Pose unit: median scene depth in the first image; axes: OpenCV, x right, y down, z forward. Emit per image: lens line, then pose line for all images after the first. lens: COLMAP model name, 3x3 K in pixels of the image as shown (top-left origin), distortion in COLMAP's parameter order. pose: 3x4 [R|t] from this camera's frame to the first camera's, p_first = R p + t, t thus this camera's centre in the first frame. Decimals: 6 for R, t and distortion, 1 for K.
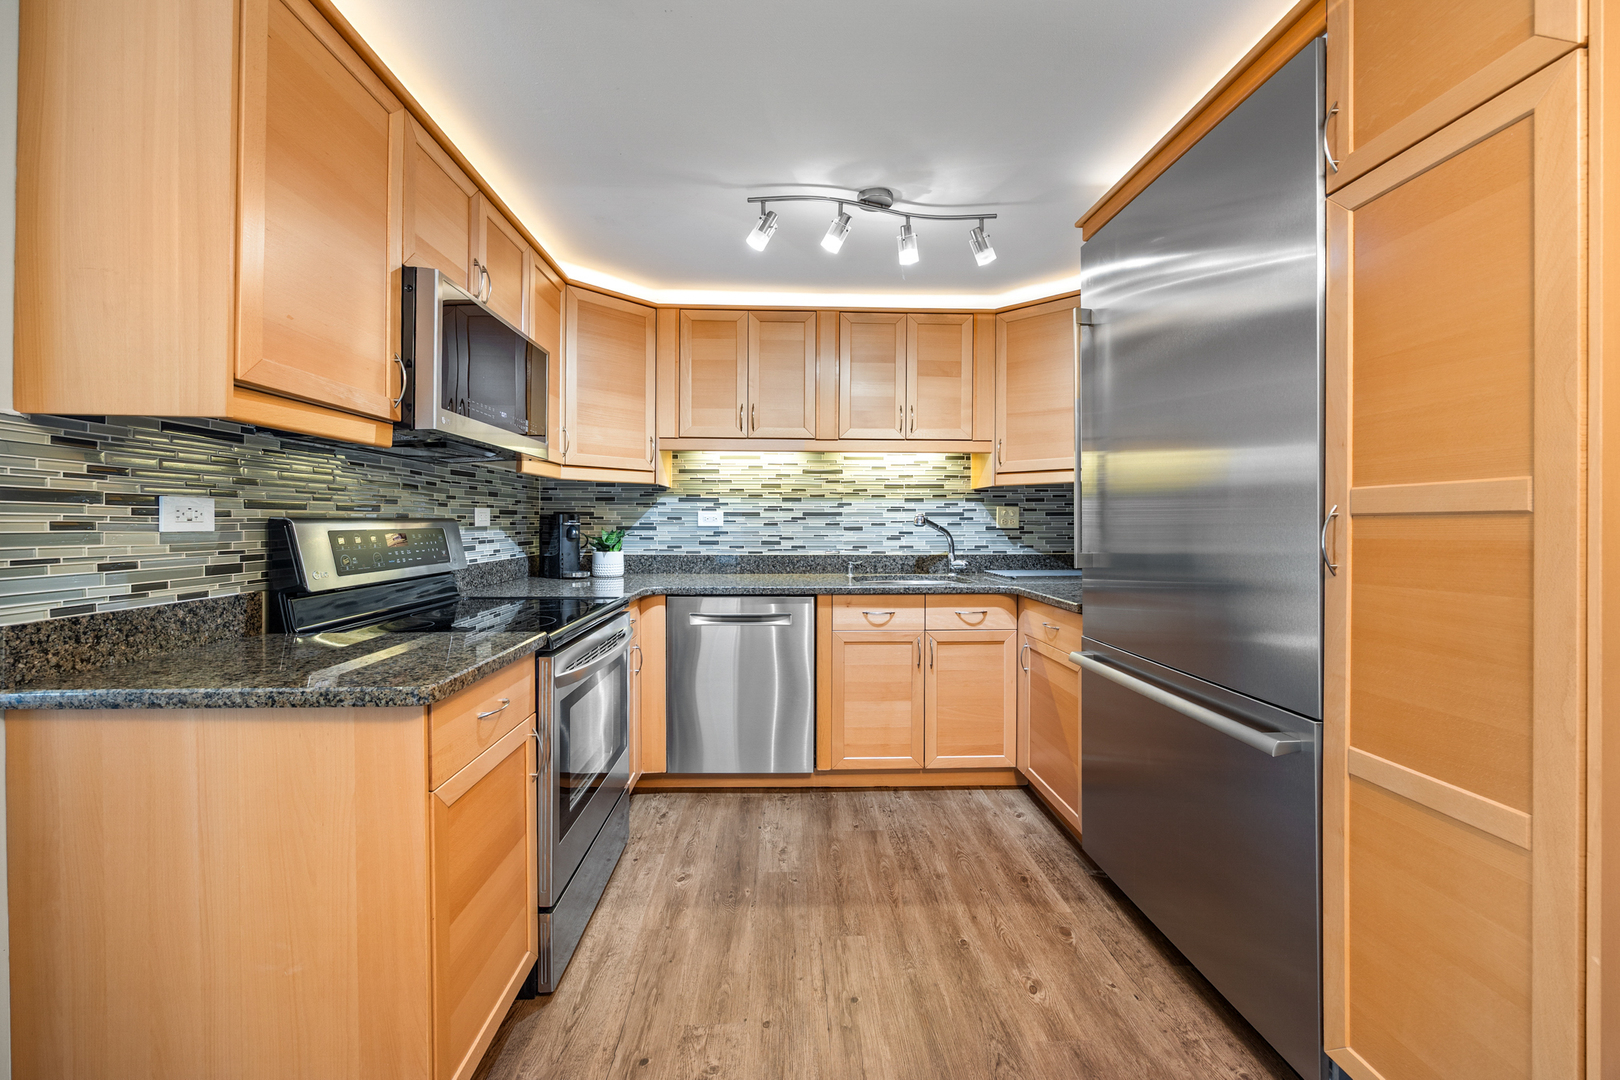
lens RADIAL K [[633.2, 0, 748.0], [0, 633.2, 522.5], [0, 0, 1]] dist [-0.001482, 0.000064]
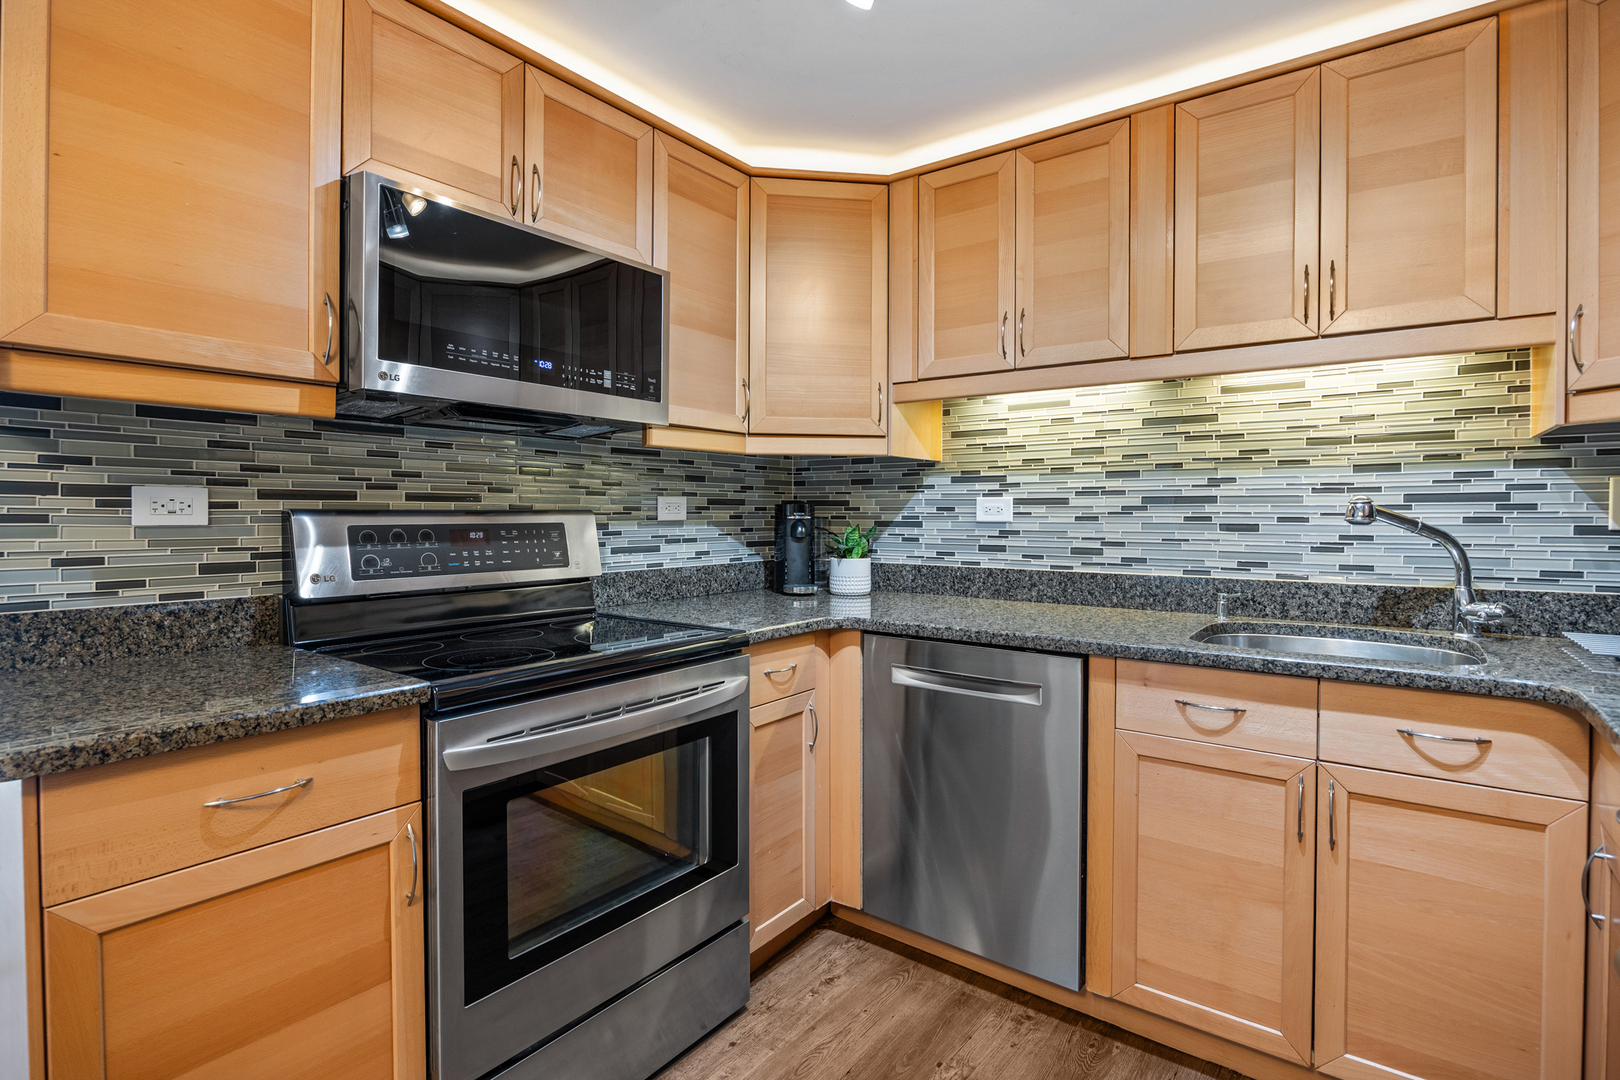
lens RADIAL K [[758.4, 0, 915.3], [0, 758.4, 521.9], [0, 0, 1]] dist [-0.016582, 0.000073]
pose [[0.828936, 0.005175, -0.559320, 0.313274], [-0.000678, 0.999966, 0.008248, 0.000064], [0.559343, -0.006458, 0.828911, 0.378676]]
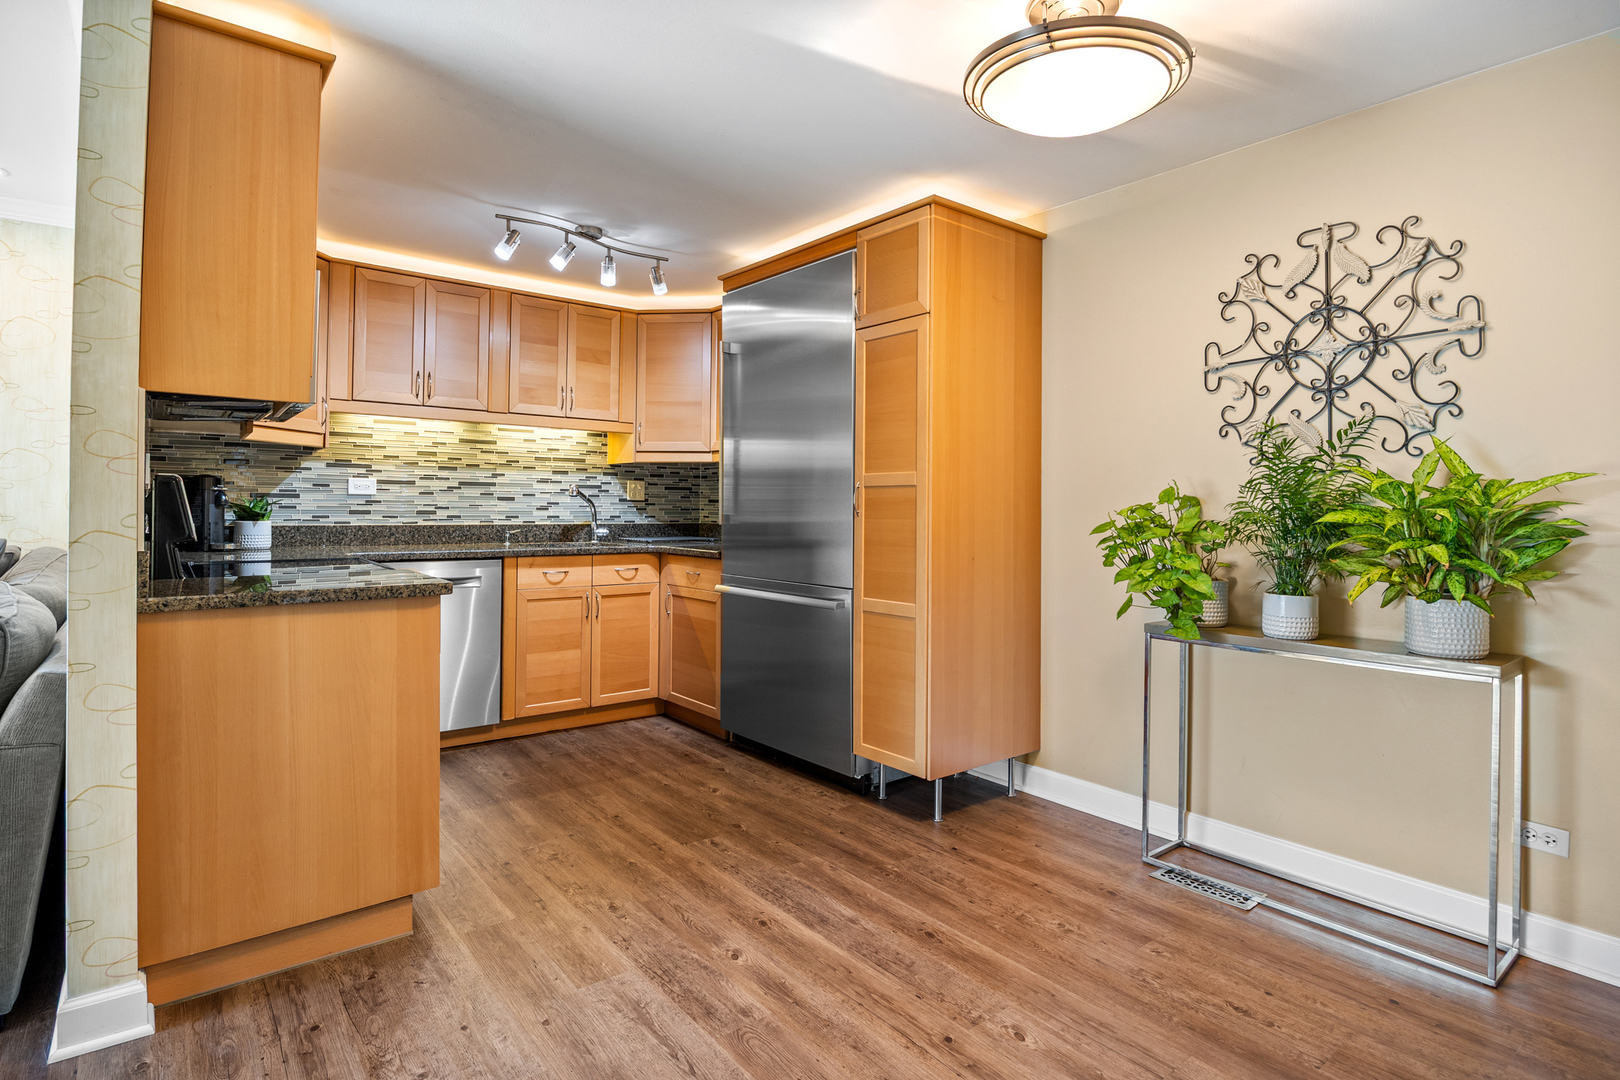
lens RADIAL K [[1103.0, 0, 813.6], [0, 1103.0, 491.9], [0, 0, 1]] dist [-0.006829, -0.002797]
pose [[0.741158, 0.016701, 0.671123, -0.709894], [-0.005060, 0.999801, -0.019292, 0.032562], [-0.671312, 0.010902, 0.741095, -0.698070]]
